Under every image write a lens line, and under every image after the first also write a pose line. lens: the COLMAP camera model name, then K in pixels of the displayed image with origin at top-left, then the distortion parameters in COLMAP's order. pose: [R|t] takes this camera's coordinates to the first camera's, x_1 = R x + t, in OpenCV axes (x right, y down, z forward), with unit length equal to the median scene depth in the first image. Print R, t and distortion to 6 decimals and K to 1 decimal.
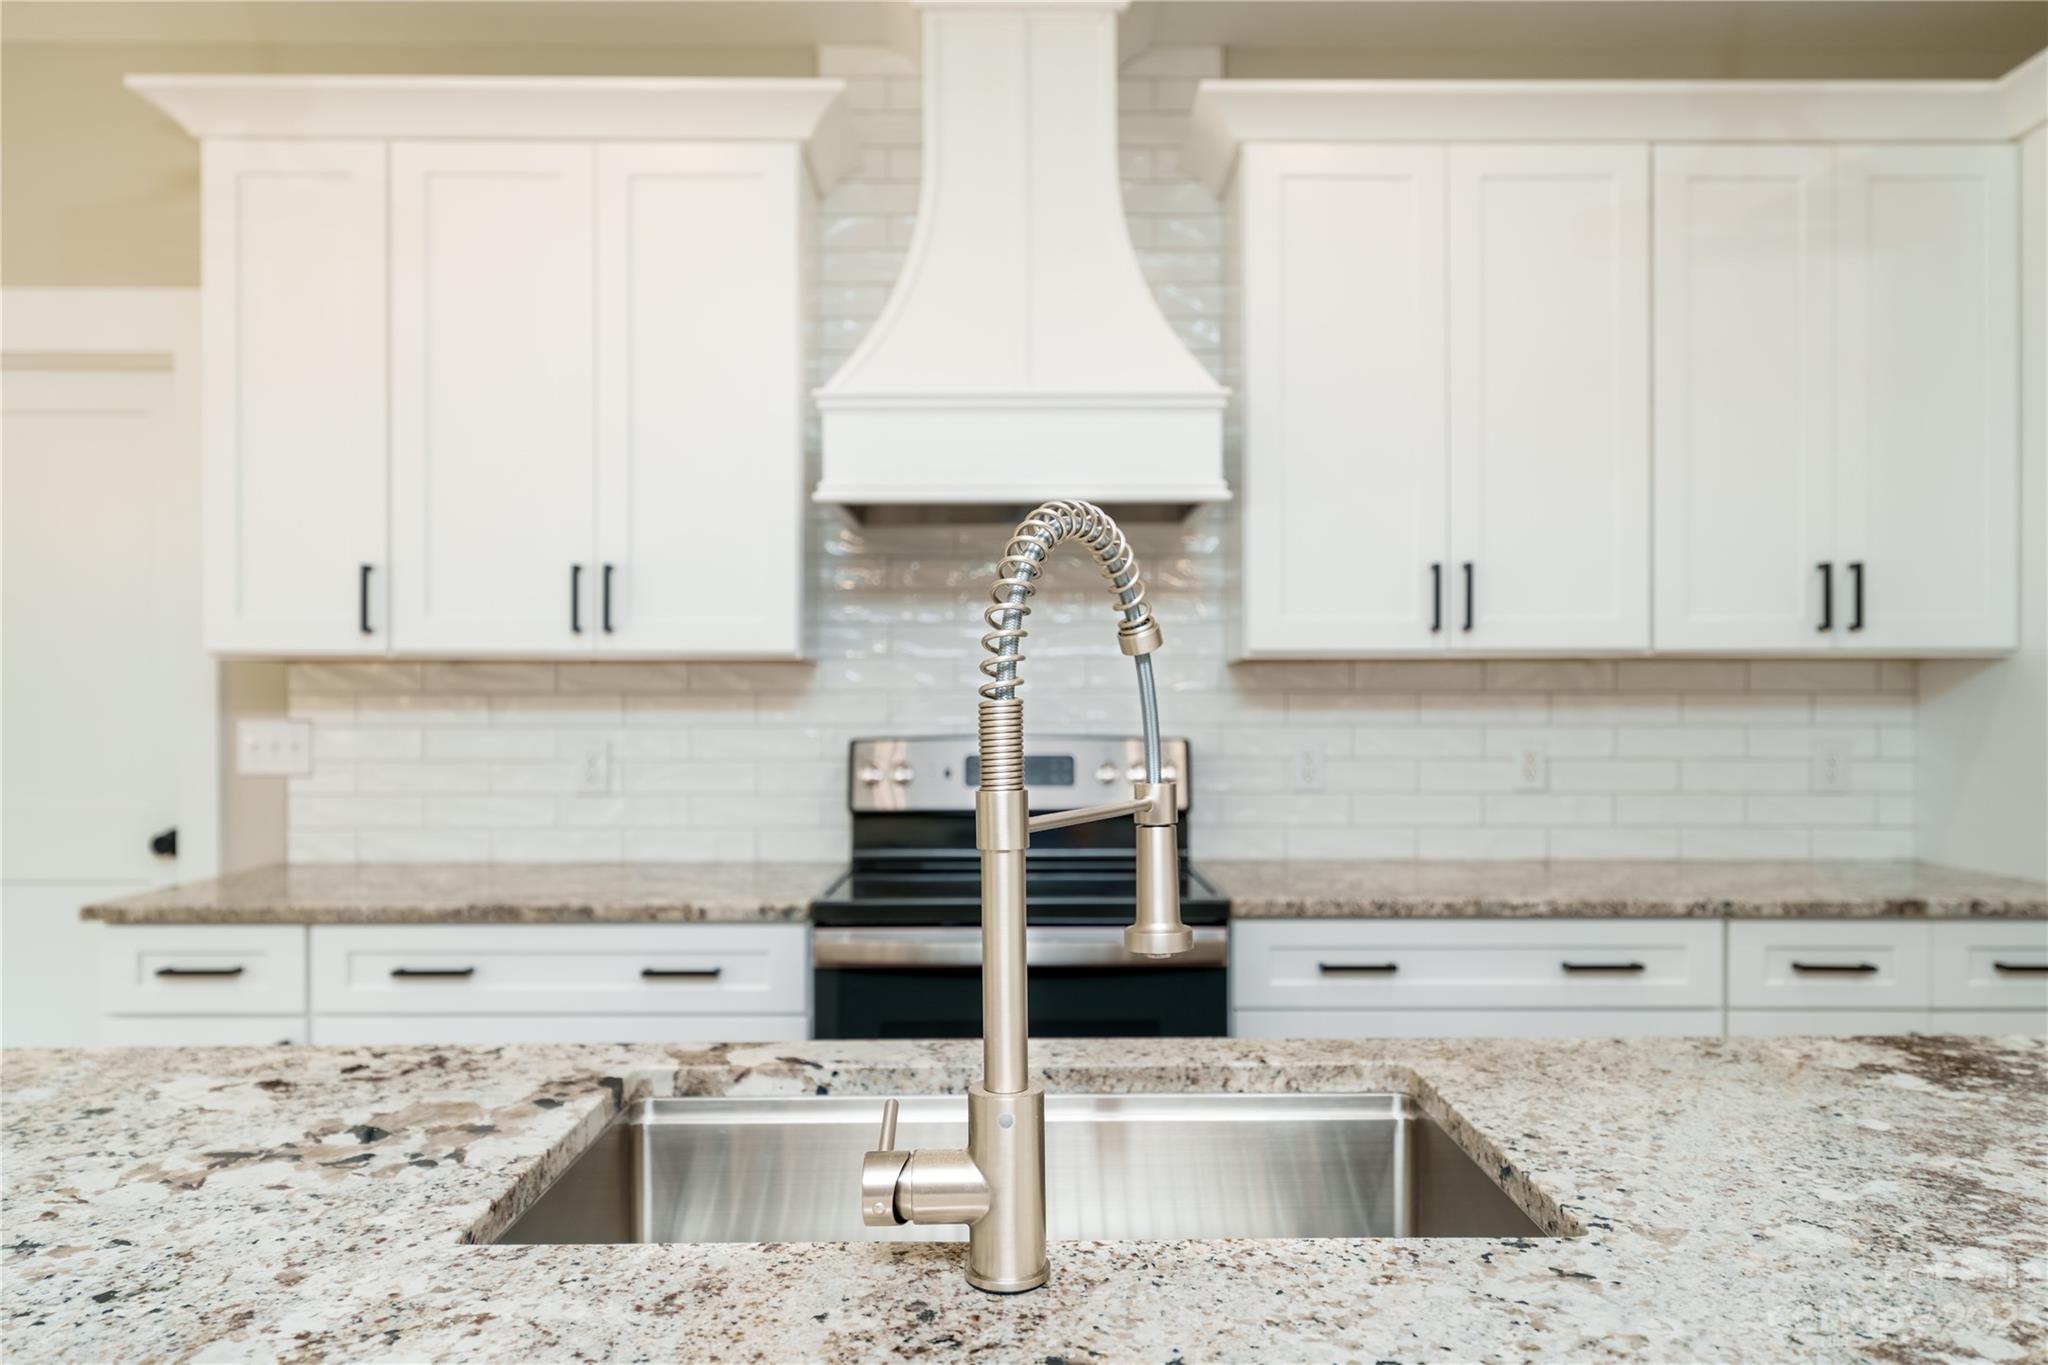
lens RADIAL K [[1358.8, 0, 1020.3], [0, 1358.8, 711.6], [0, 0, 1]] dist [0.000076, 0.000831]
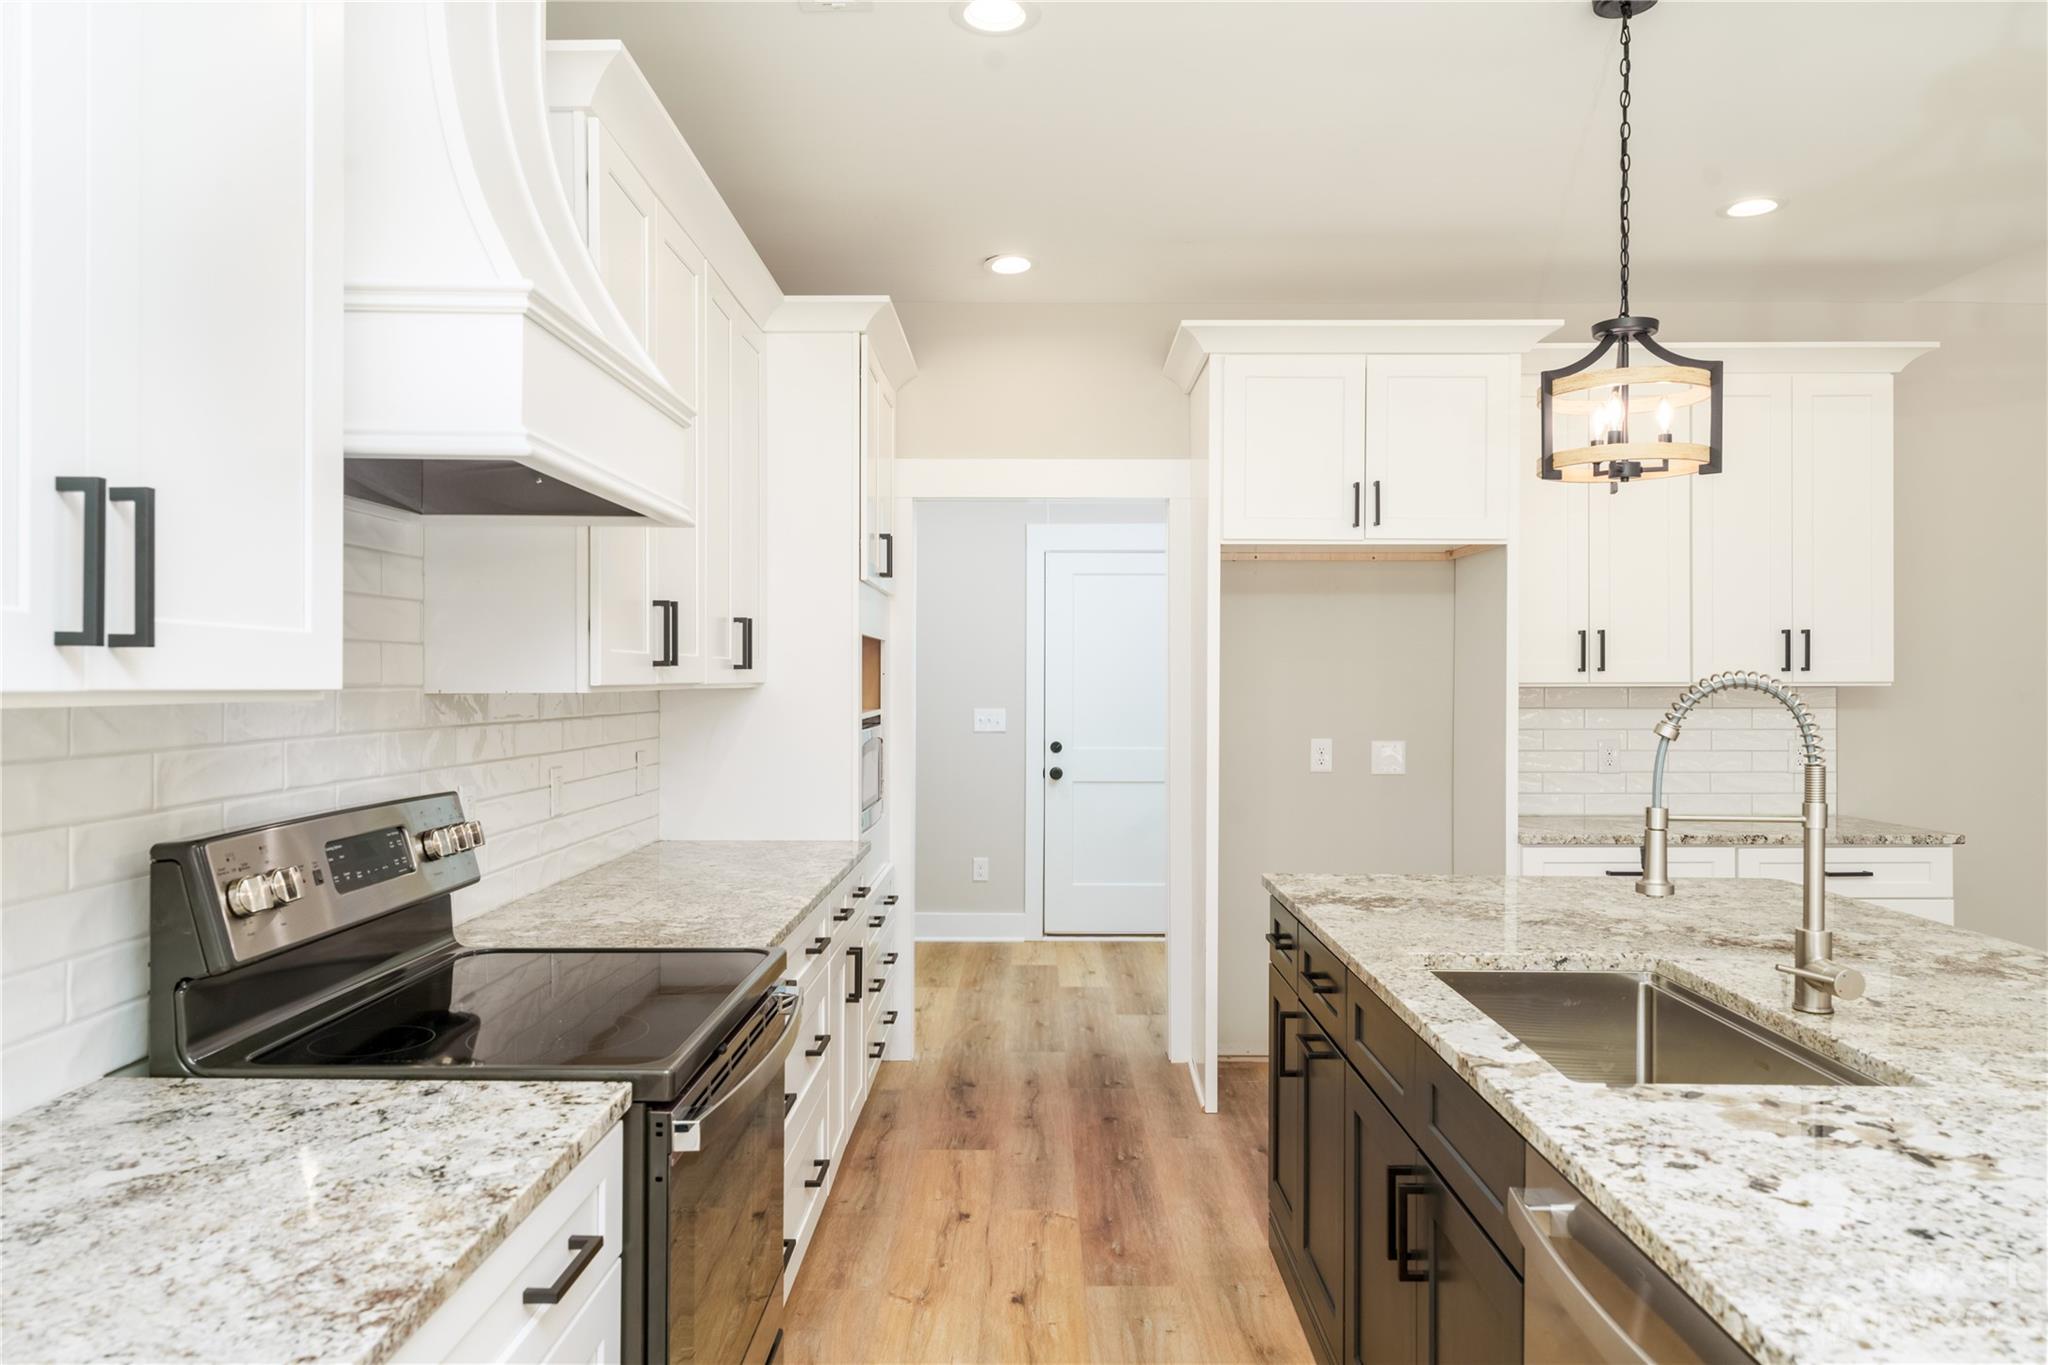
lens RADIAL K [[1375.7, 0, 1043.5], [0, 1375.7, 681.3], [0, 0, 1]] dist [0.001224, -0.004296]
pose [[0.005289, 0.001593, 0.999985, -0.819730], [0.003347, 0.999993, -0.001611, -0.050196], [-0.999980, 0.003355, 0.005284, 0.797971]]
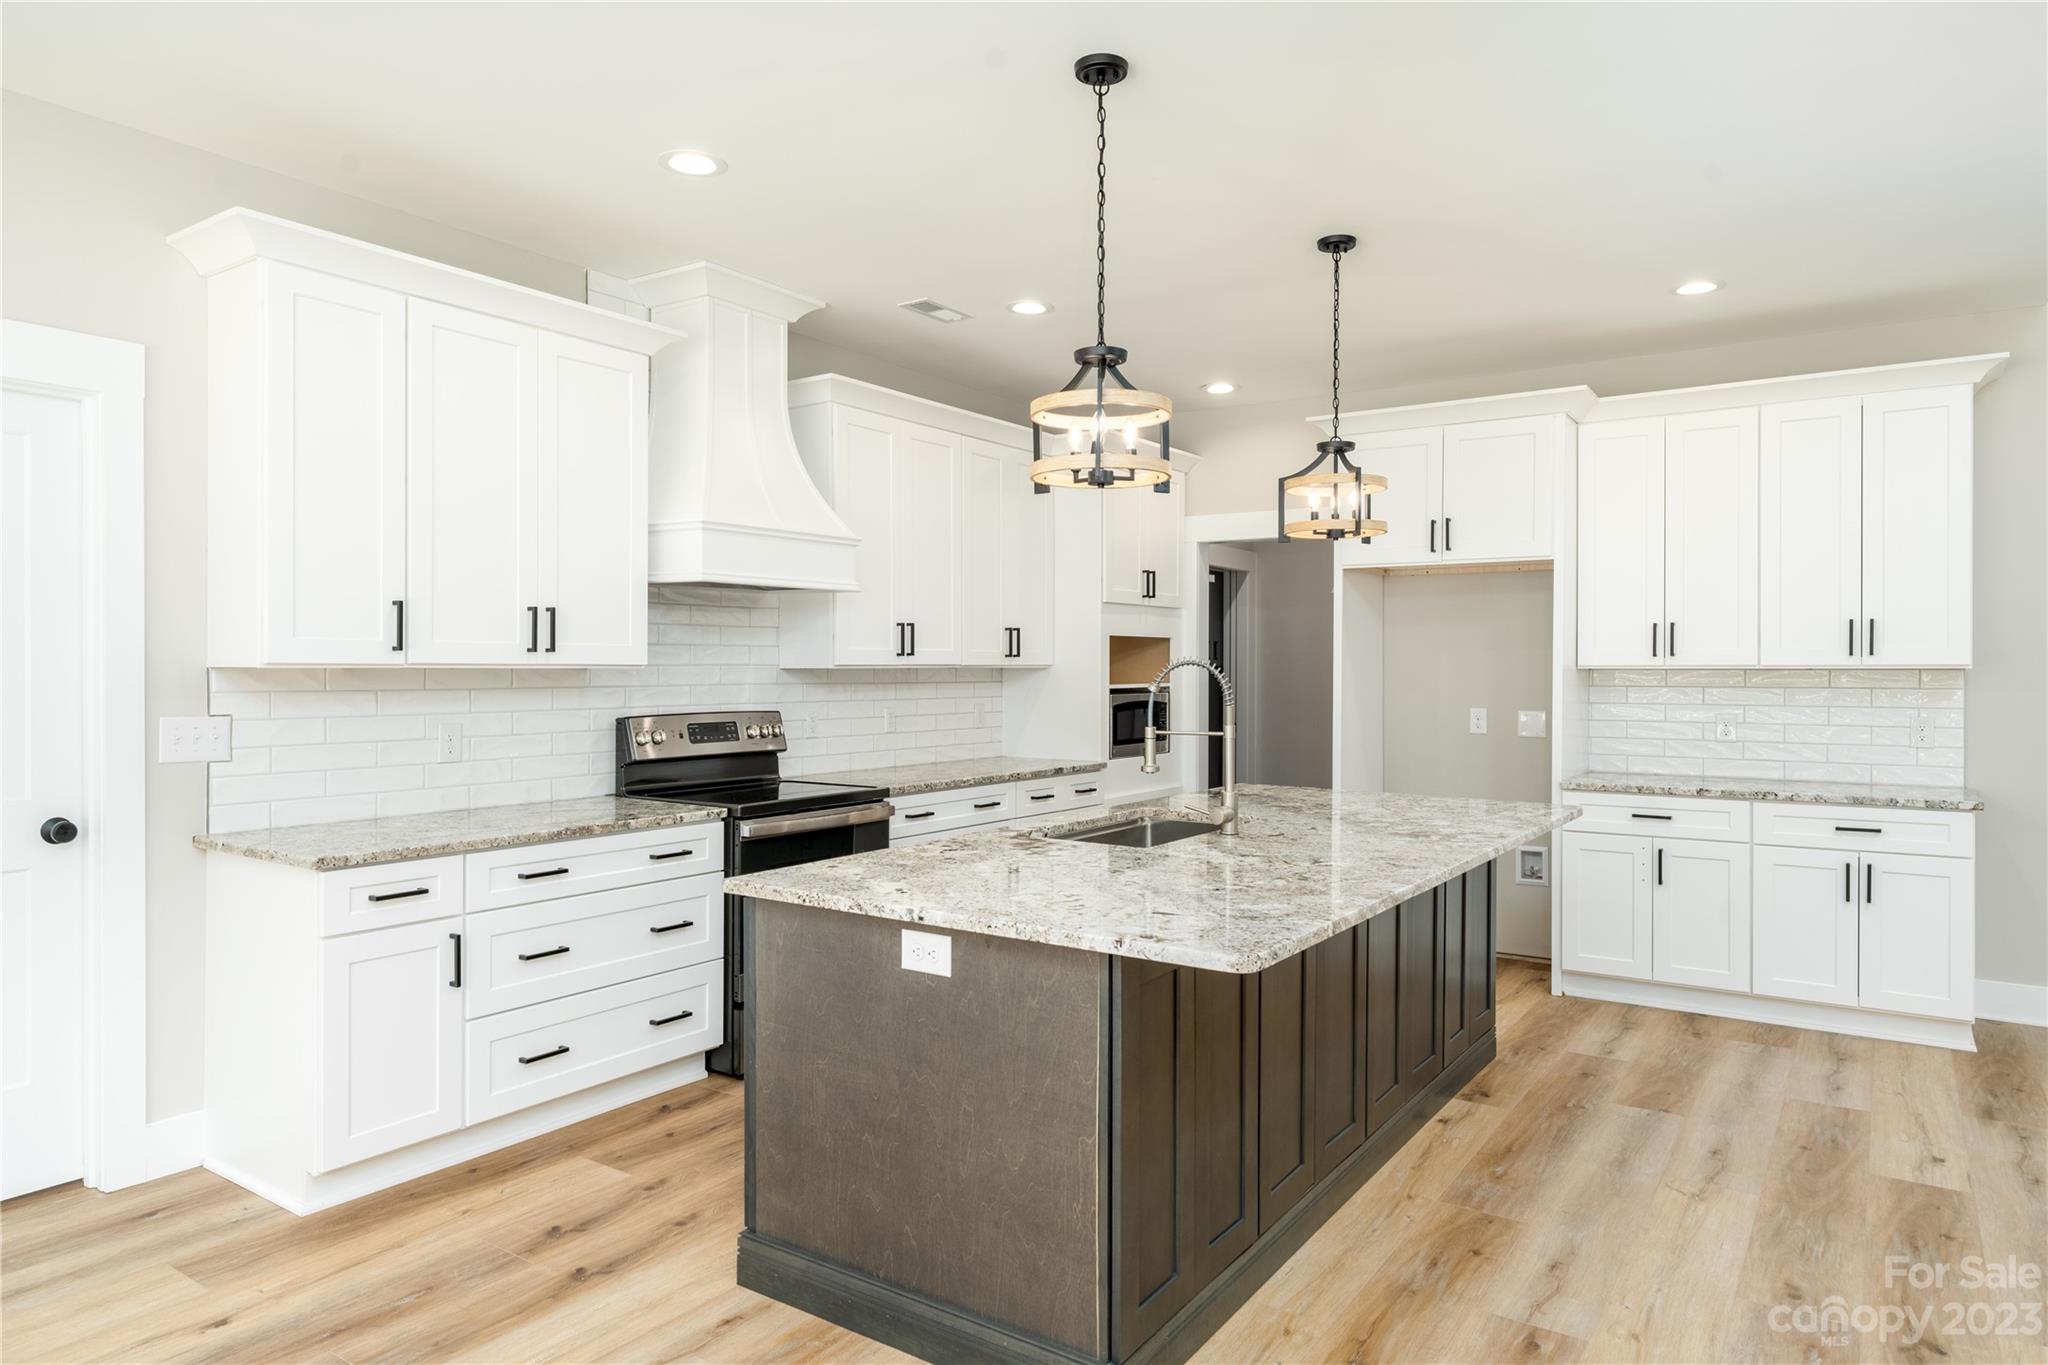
lens RADIAL K [[1277.8, 0, 1020.3], [0, 1277.8, 670.9], [0, 0, 1]] dist [0.000341, 0.000872]
pose [[0.569132, -0.000687, 0.822246, -1.327692], [0.000818, 1.000000, 0.000269, -0.041128], [-0.822246, 0.000519, 0.569132, -0.283264]]
